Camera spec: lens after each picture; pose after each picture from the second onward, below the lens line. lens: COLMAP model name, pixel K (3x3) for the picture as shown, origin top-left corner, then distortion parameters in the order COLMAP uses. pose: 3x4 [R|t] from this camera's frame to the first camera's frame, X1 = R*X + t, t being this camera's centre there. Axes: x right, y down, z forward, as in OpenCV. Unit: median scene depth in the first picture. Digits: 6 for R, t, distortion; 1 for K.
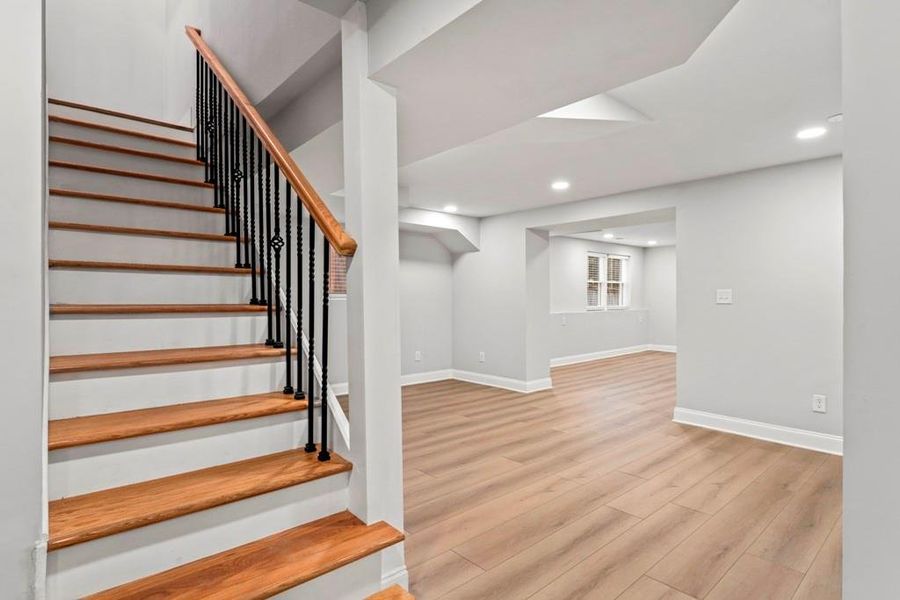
lens RADIAL K [[465.0, 0, 448.3], [0, 465.0, 301.7], [0, 0, 1]] dist [-0.001451, -0.000092]
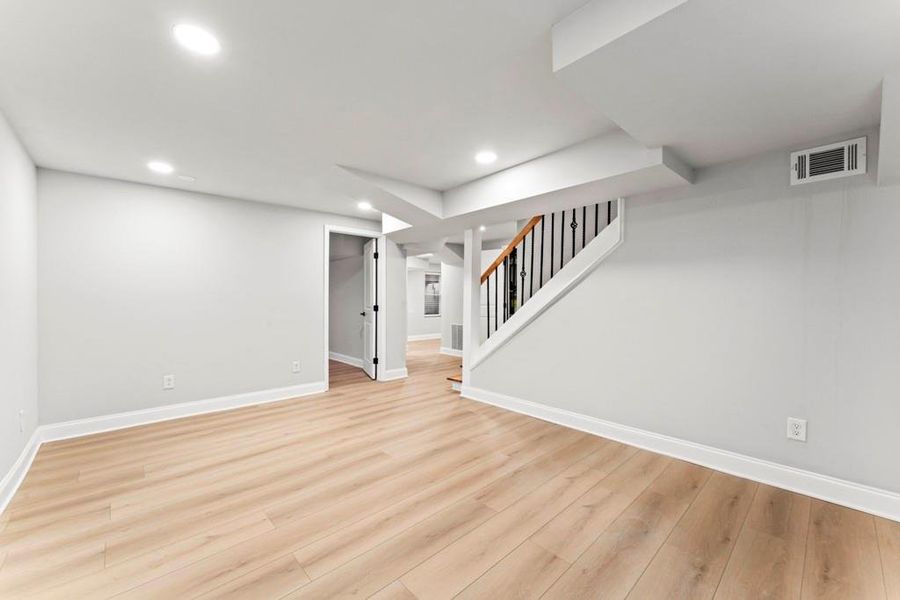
lens RADIAL K [[360.5, 0, 452.7], [0, 360.5, 302.0], [0, 0, 1]] dist [0.003656, 0.000572]
pose [[-0.999523, -0.005827, -0.030335, 0.021849], [-0.006241, 0.999888, 0.013573, -0.014677], [0.030252, 0.013756, -0.999448, 1.960770]]
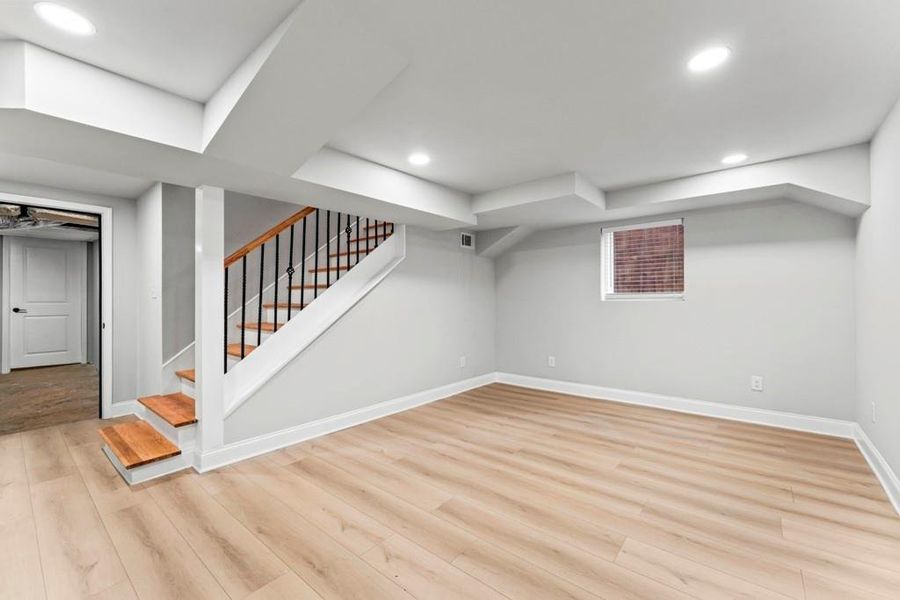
lens RADIAL K [[364.1, 0, 454.4], [0, 364.1, 302.5], [0, 0, 1]] dist [-0.000434, 0.000056]
pose [[0.156082, -0.002629, -0.987741, 0.828387], [0.000253, 0.999997, -0.002622, -0.005117], [0.987744, 0.000160, 0.156082, 0.994690]]
